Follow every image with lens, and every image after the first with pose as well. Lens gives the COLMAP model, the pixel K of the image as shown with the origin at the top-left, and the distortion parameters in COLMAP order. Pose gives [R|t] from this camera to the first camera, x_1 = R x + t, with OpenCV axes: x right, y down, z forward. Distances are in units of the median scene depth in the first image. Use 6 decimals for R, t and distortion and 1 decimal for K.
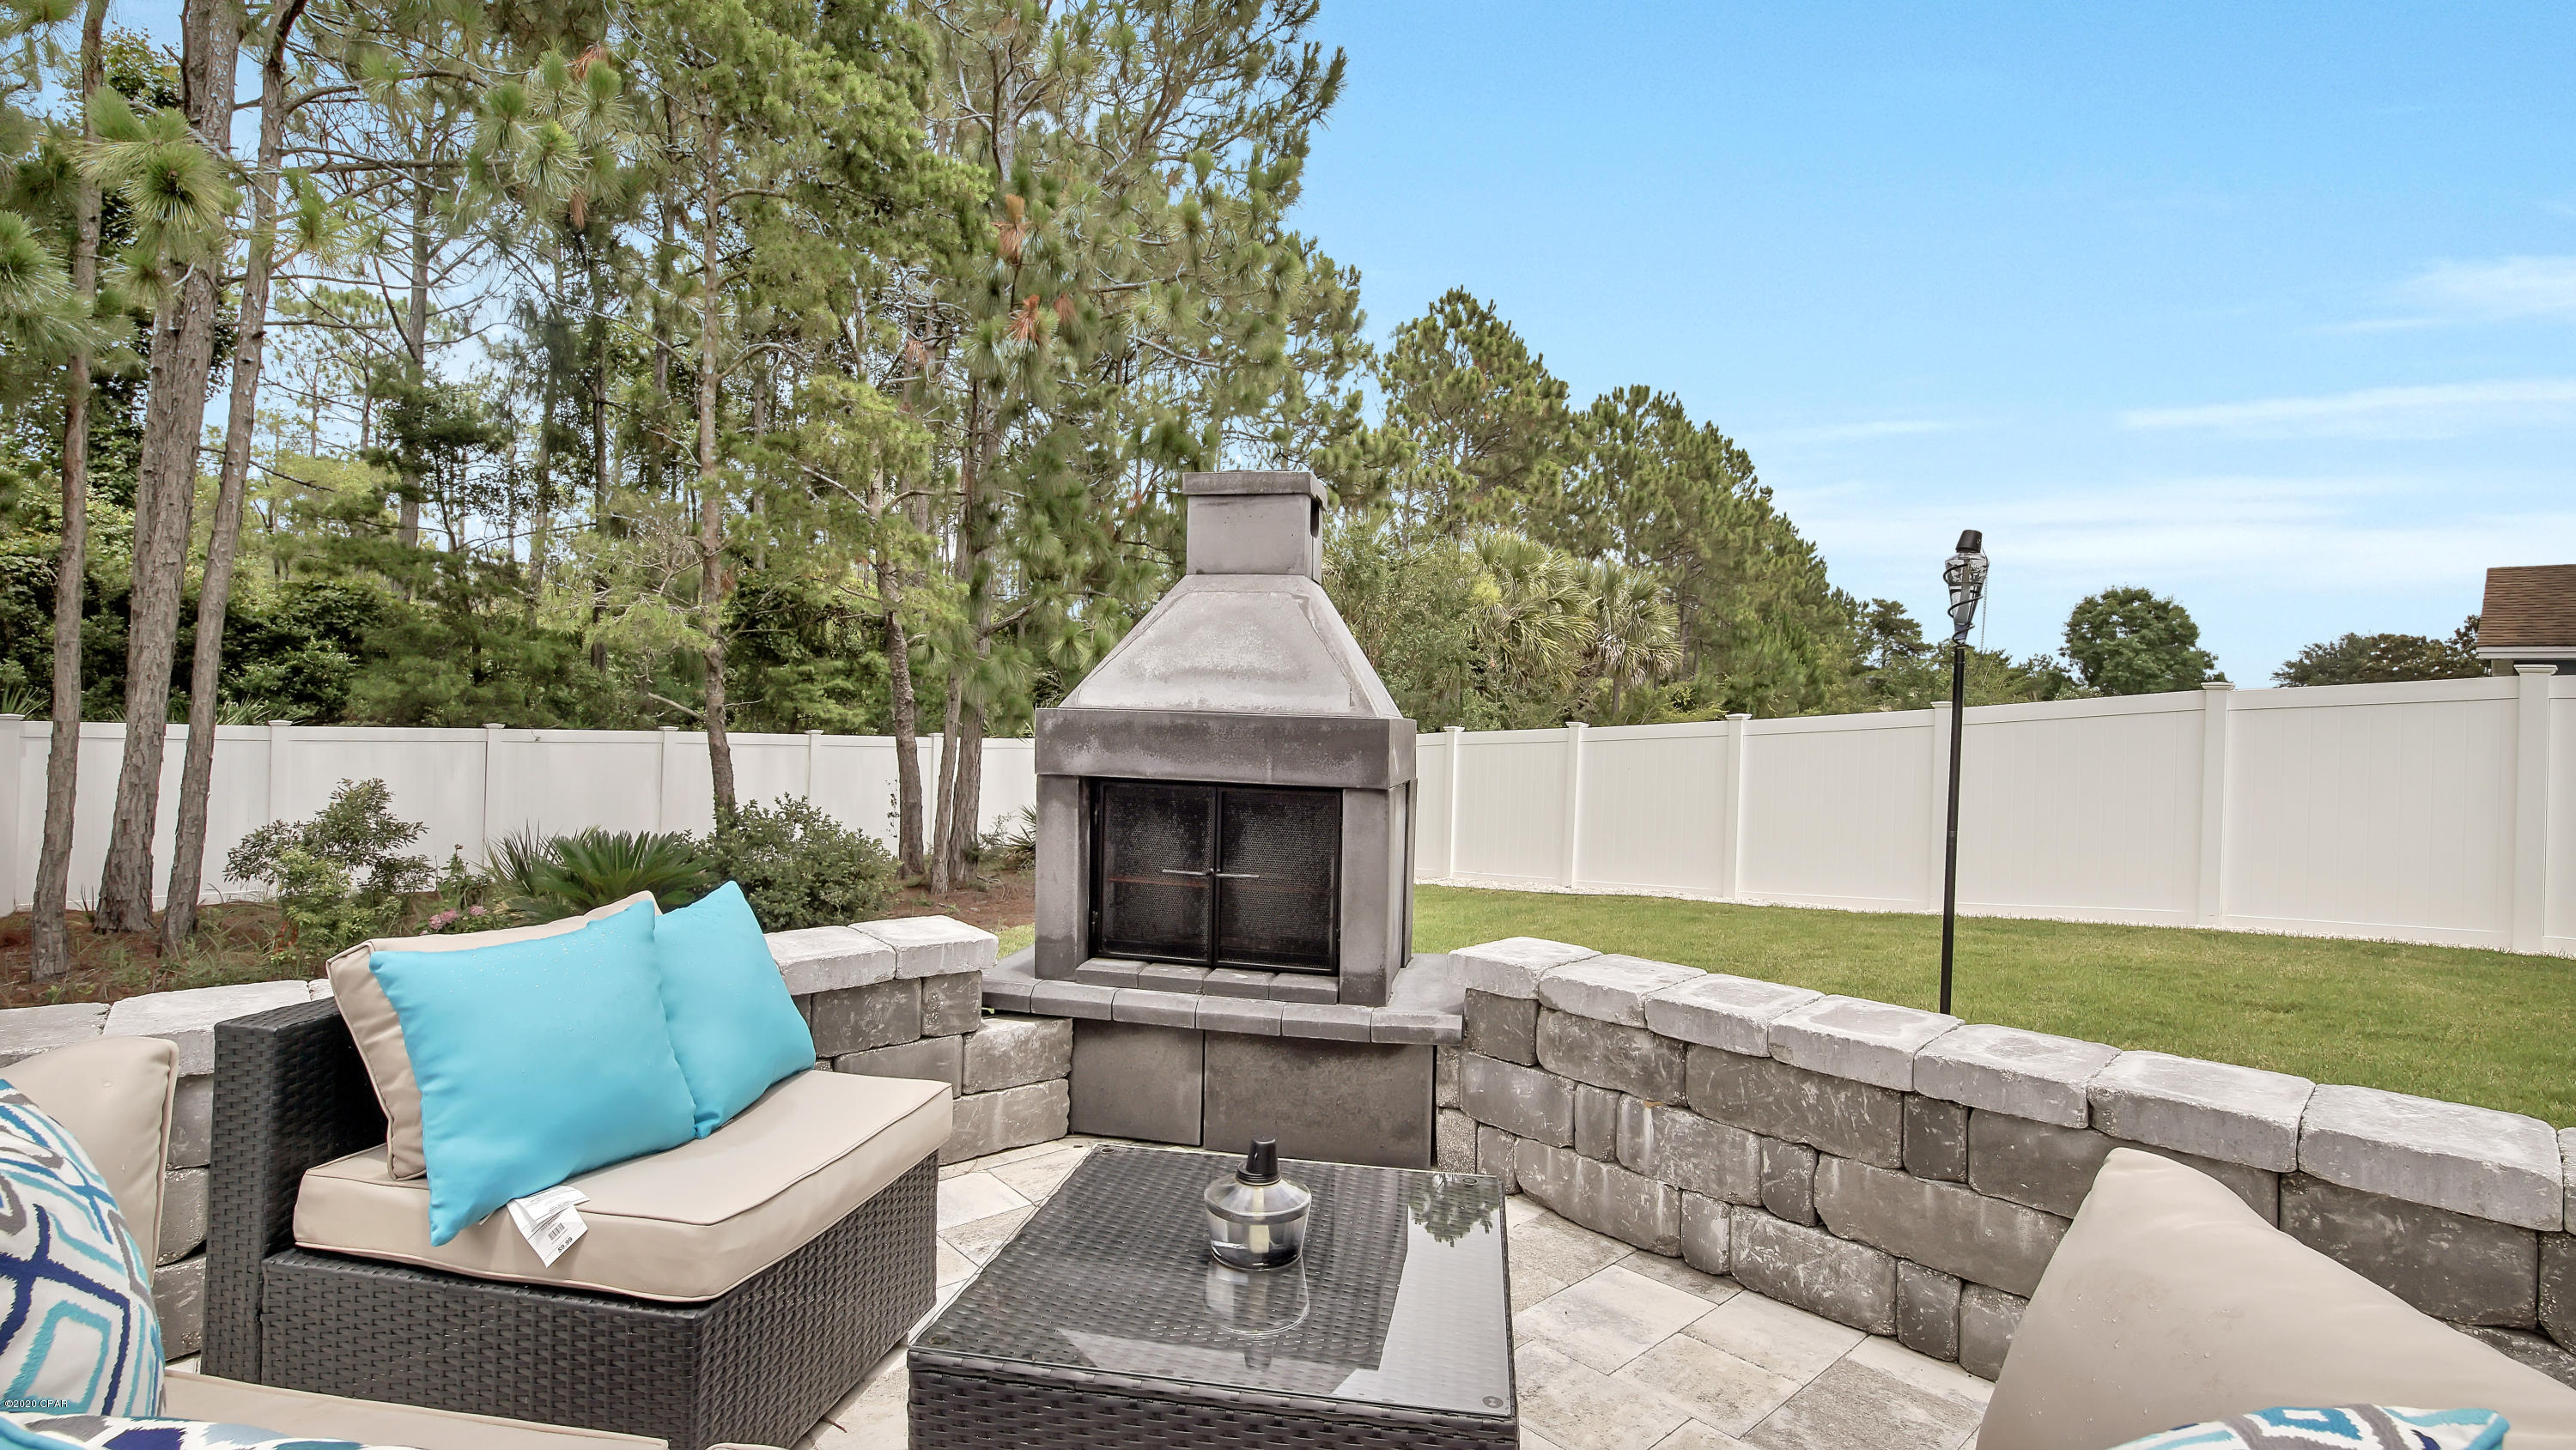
lens RADIAL K [[1171.8, 0, 1274.1], [0, 1171.8, 722.5], [0, 0, 1]] dist [-0.024277, 0.006701]
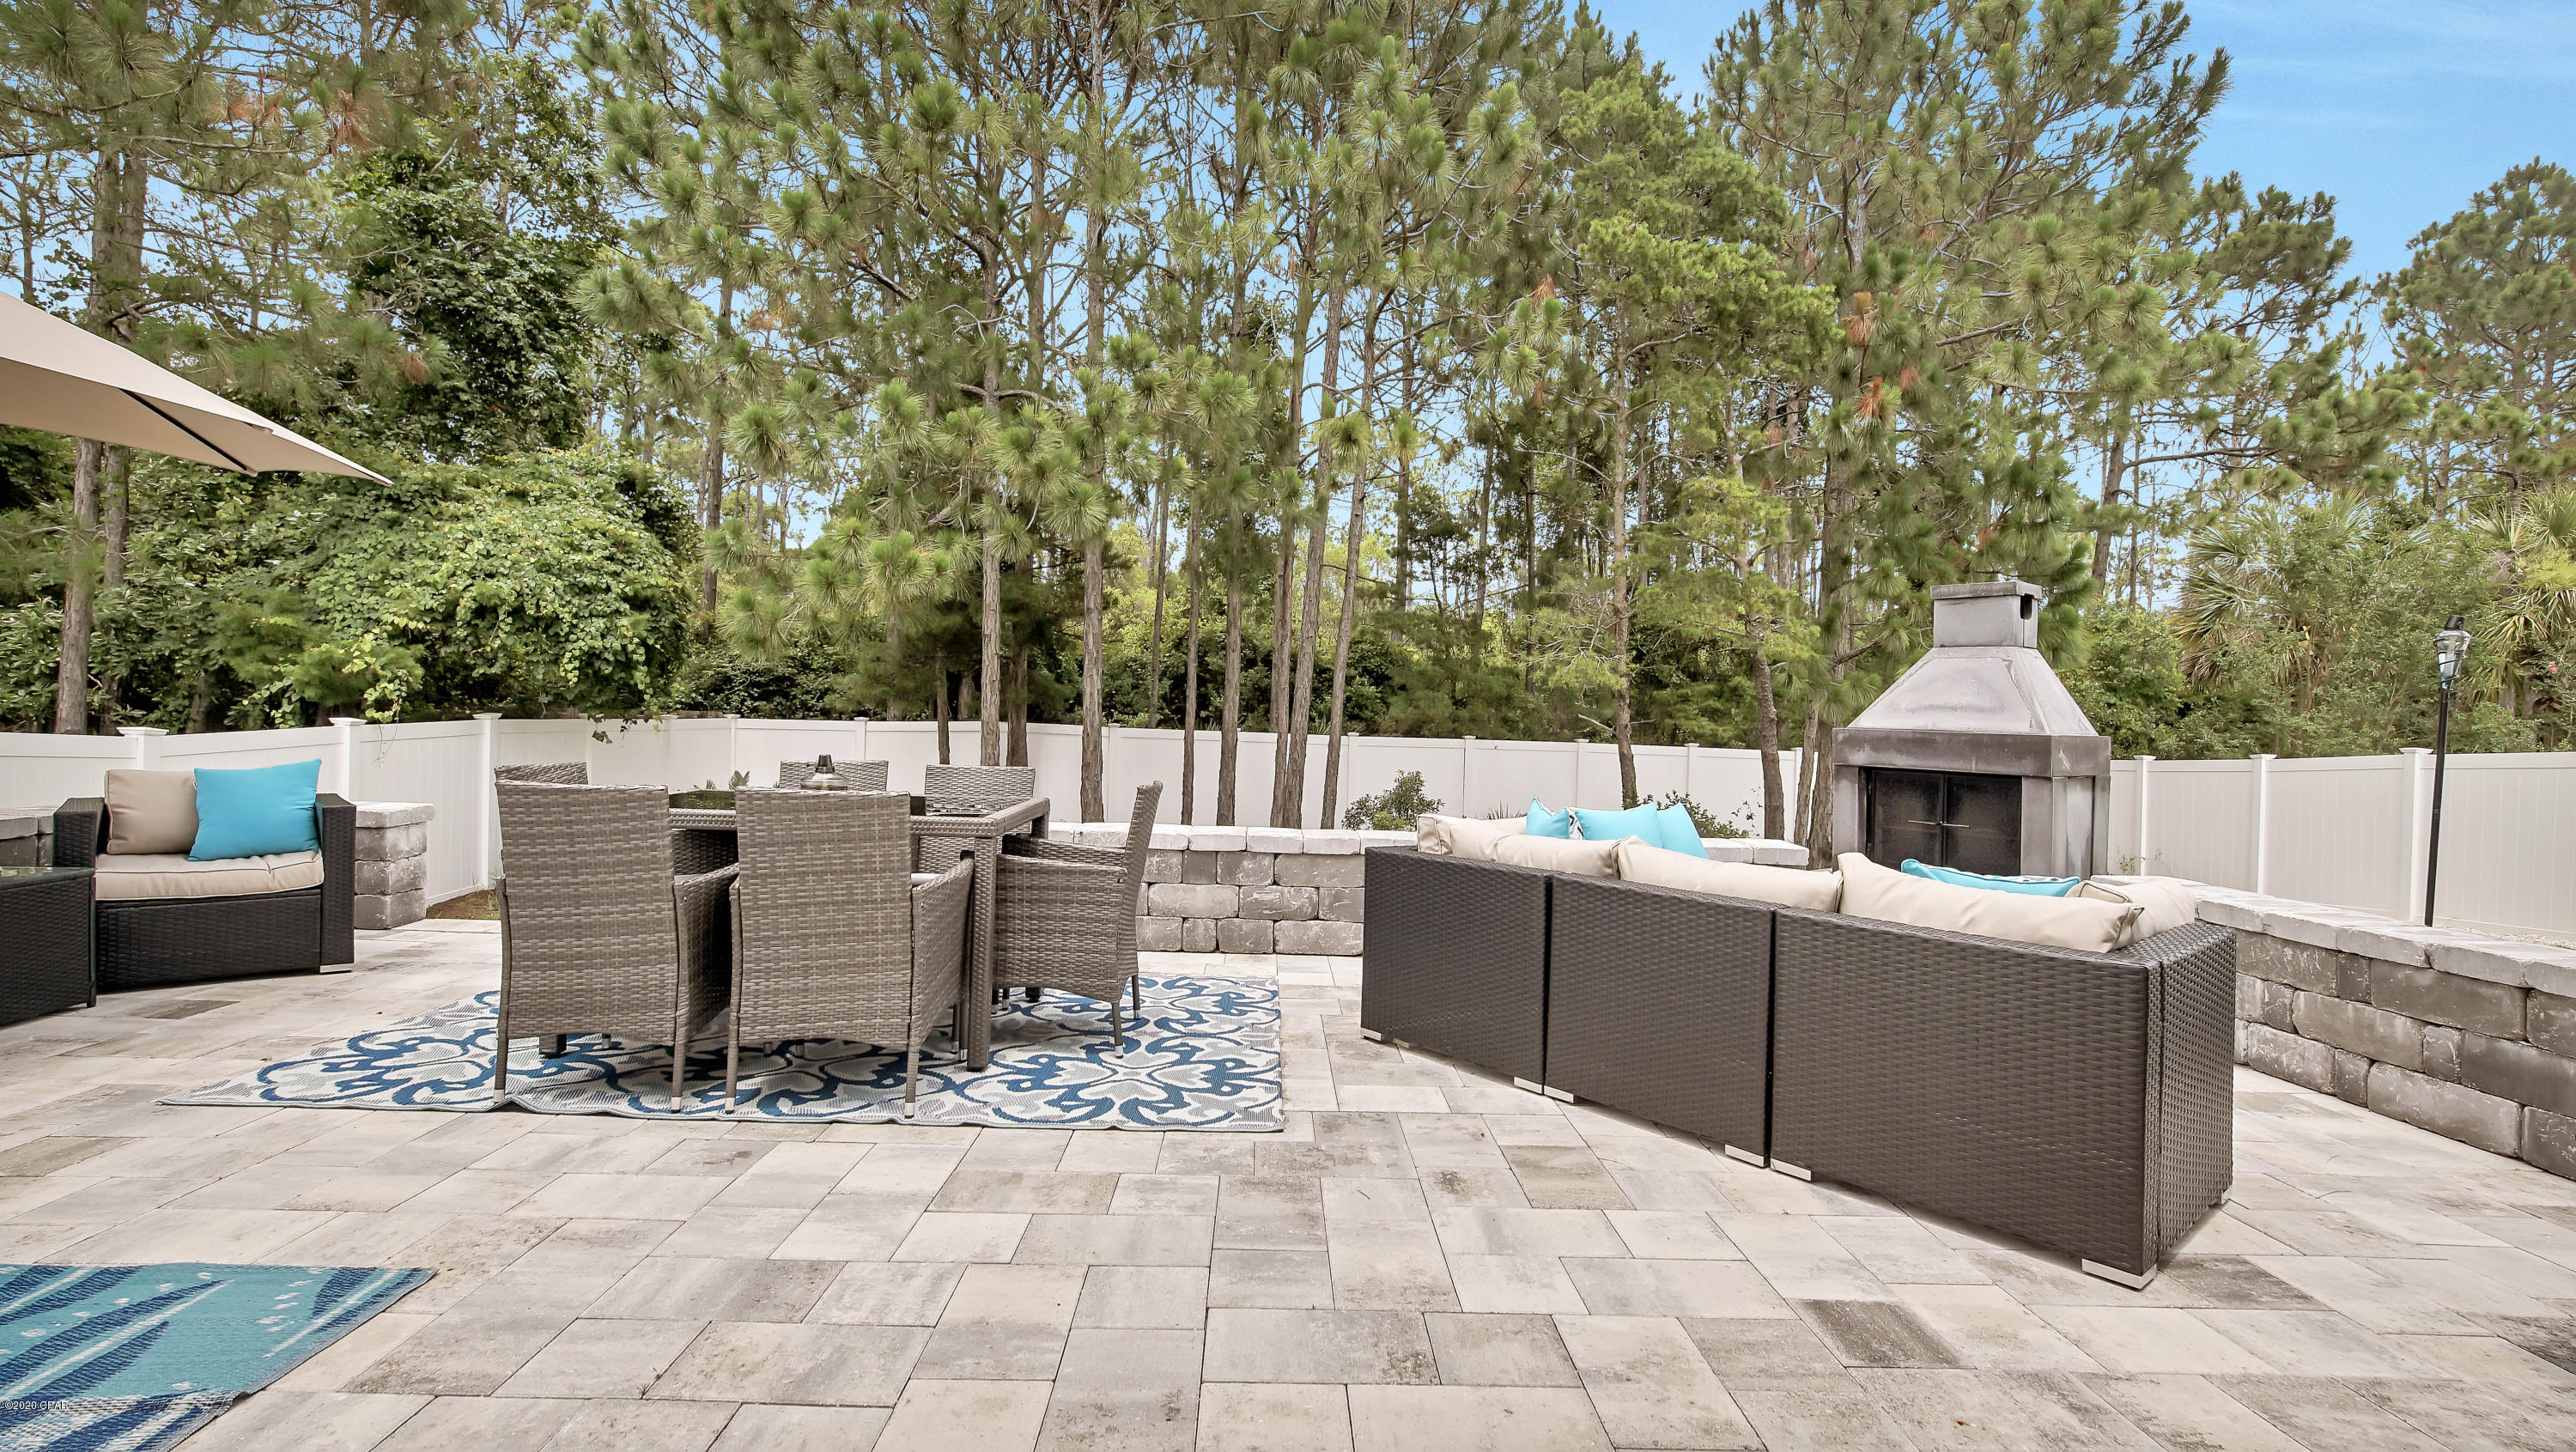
lens RADIAL K [[1171.9, 0, 1284.8], [0, 1171.9, 711.3], [0, 0, 1]] dist [-0.024277, 0.006701]
pose [[0.763569, -0.005067, -0.645706, 0.079273], [-0.009840, 0.999762, -0.019480, 0.001307], [0.645651, 0.021228, 0.763337, -0.234977]]
